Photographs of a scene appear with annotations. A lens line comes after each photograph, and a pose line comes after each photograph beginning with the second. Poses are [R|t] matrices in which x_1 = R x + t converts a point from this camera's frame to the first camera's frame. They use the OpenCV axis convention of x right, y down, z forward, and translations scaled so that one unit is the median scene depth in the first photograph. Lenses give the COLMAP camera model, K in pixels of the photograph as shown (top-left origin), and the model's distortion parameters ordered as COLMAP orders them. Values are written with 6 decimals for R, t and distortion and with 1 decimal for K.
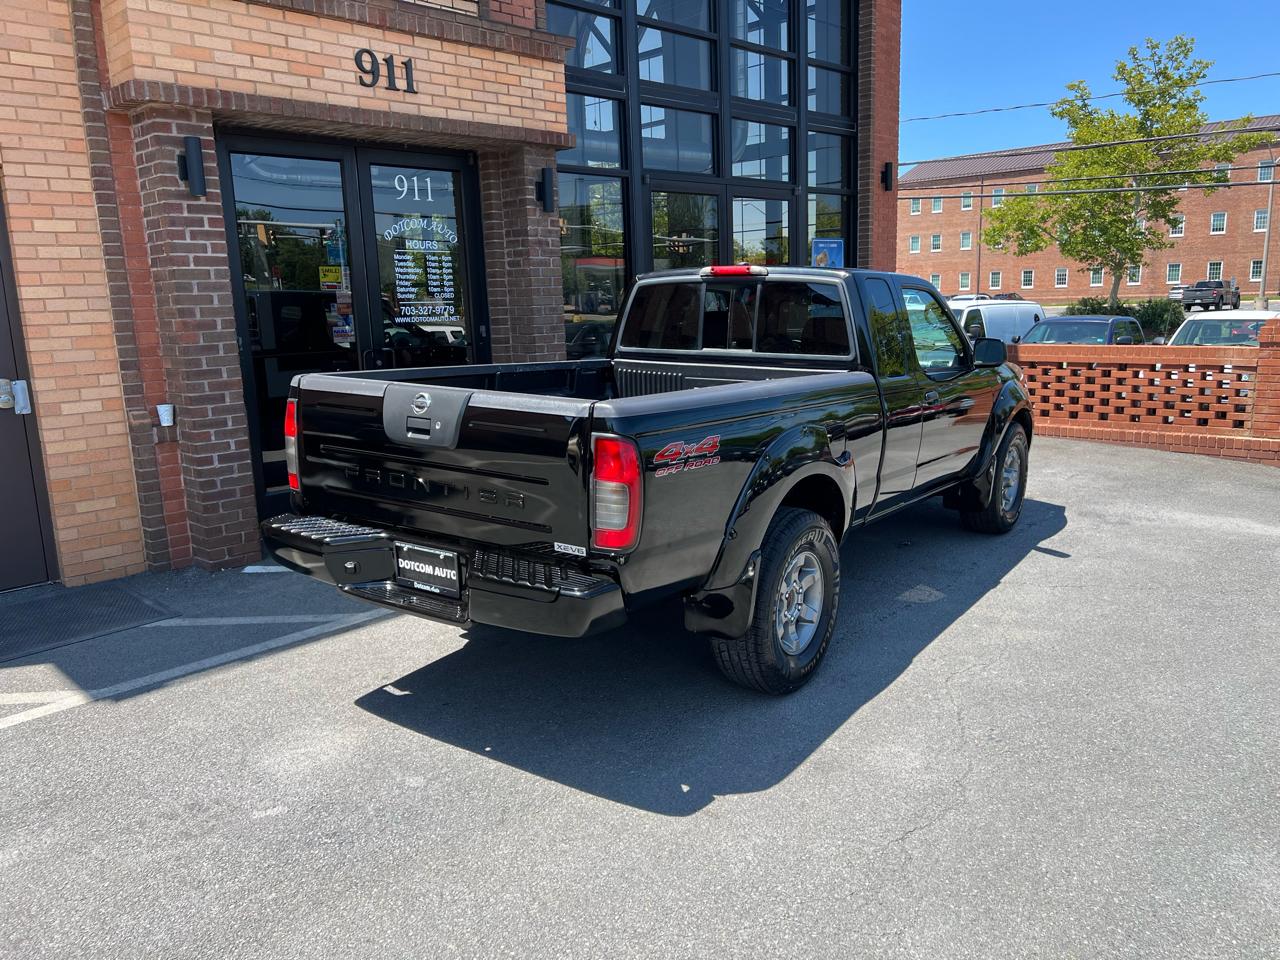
lens RADIAL K [[961.4, 0, 645.3], [0, 961.4, 477.6], [0, 0, 1]] dist [0.045355, -0.049049]
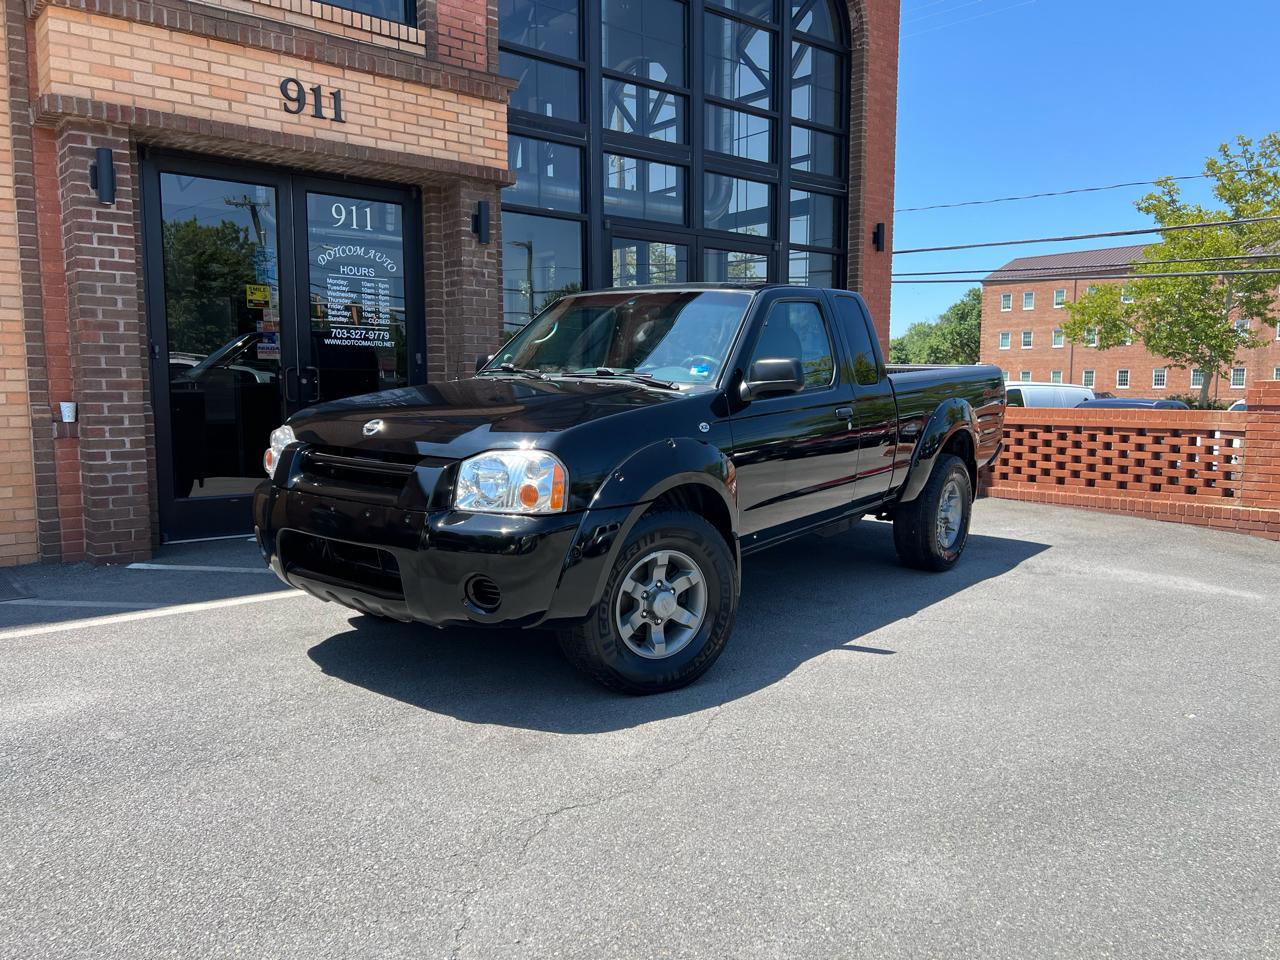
lens RADIAL K [[963.1, 0, 642.4], [0, 963.1, 482.0], [0, 0, 1]] dist [0.047693, -0.054431]
pose [[0.994469, 0.042394, -0.096099, 0.206905], [-0.050626, 0.995101, -0.084914, 0.063426], [0.092029, 0.089309, 0.991743, 0.027228]]
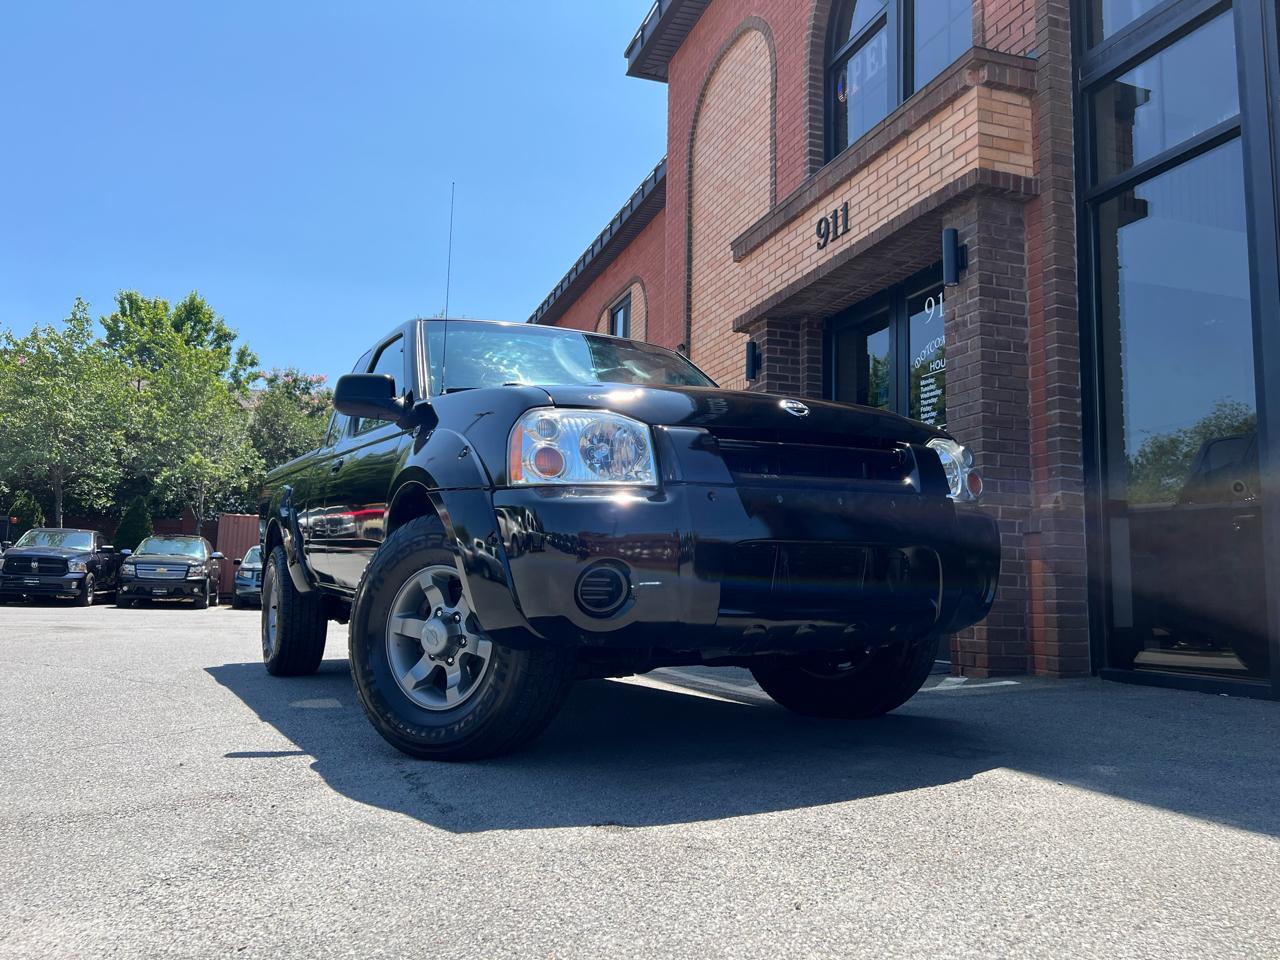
lens RADIAL K [[962.3, 0, 640.5], [0, 962.3, 481.1], [0, 0, 1]] dist [0.049146, -0.055806]
pose [[-0.442767, -0.084485, -0.892648, 0.785062], [-0.176866, 0.984220, -0.005424, -0.091474], [0.879020, 0.155478, -0.450722, 1.353726]]
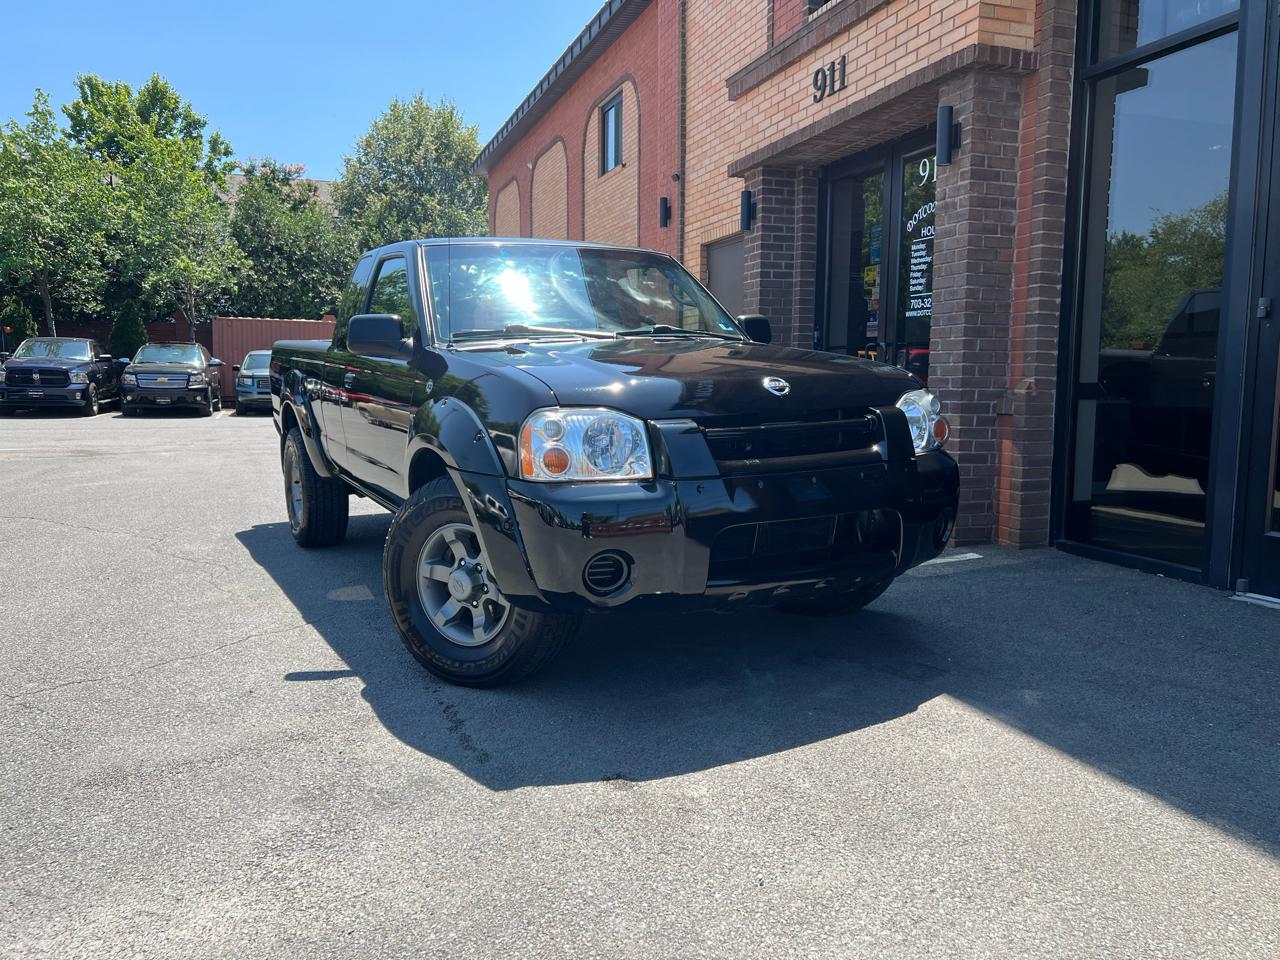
lens RADIAL K [[965.0, 0, 640.9], [0, 965.0, 479.7], [0, 0, 1]] dist [0.034652, -0.030584]
pose [[-0.438896, 0.123674, -0.889986, 0.832455], [-0.162434, 0.963243, 0.213958, -0.191040], [0.883734, 0.238469, -0.402675, 1.358325]]
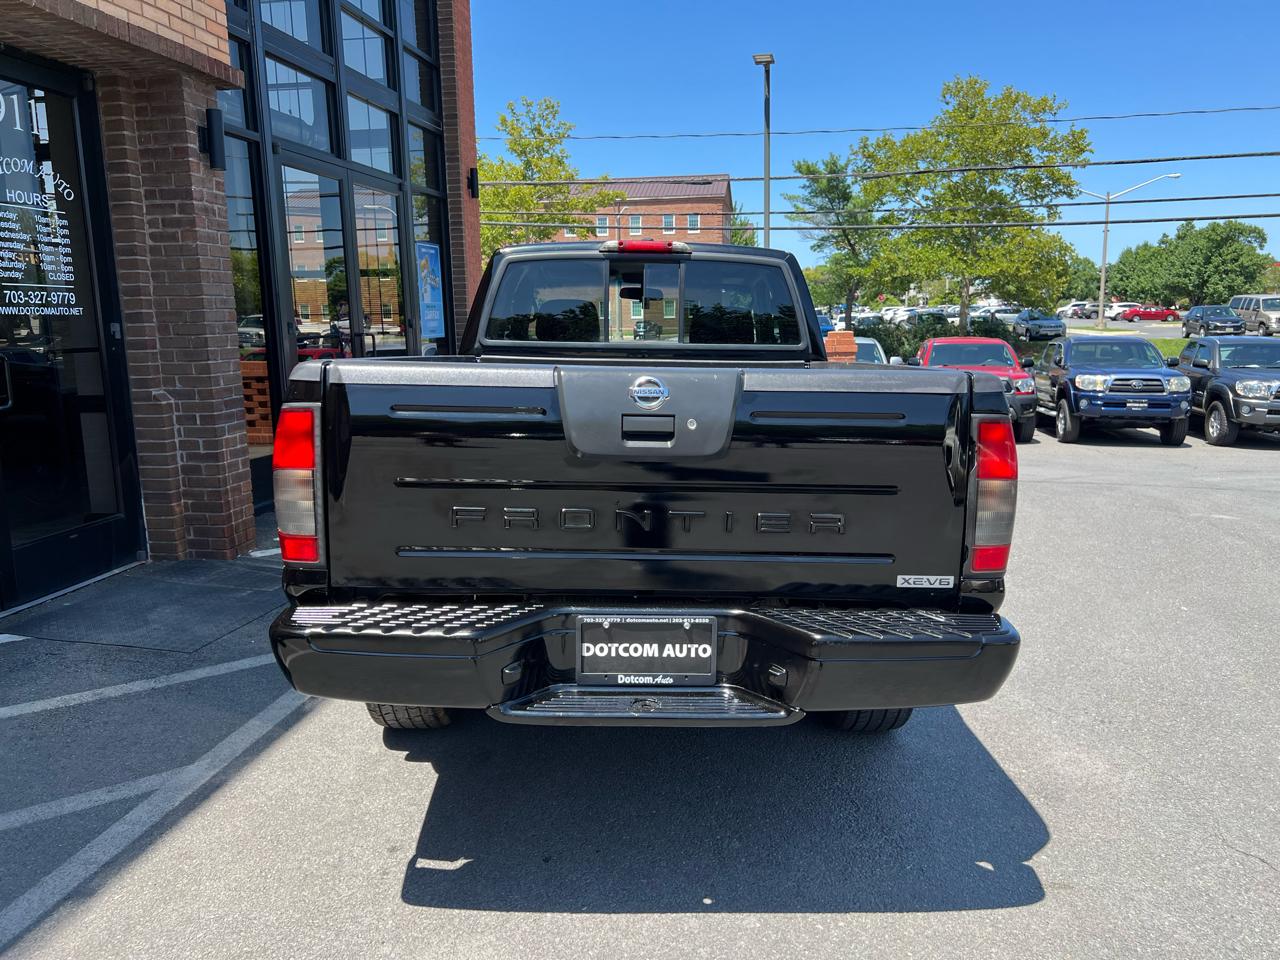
lens RADIAL K [[962.3, 0, 640.5], [0, 962.3, 481.1], [0, 0, 1]] dist [0.049146, -0.055806]
pose [[0.815157, -0.080712, 0.573589, -0.331032], [0.097398, 0.995244, 0.001627, -0.010756], [-0.570993, 0.054540, 0.819141, 0.263301]]
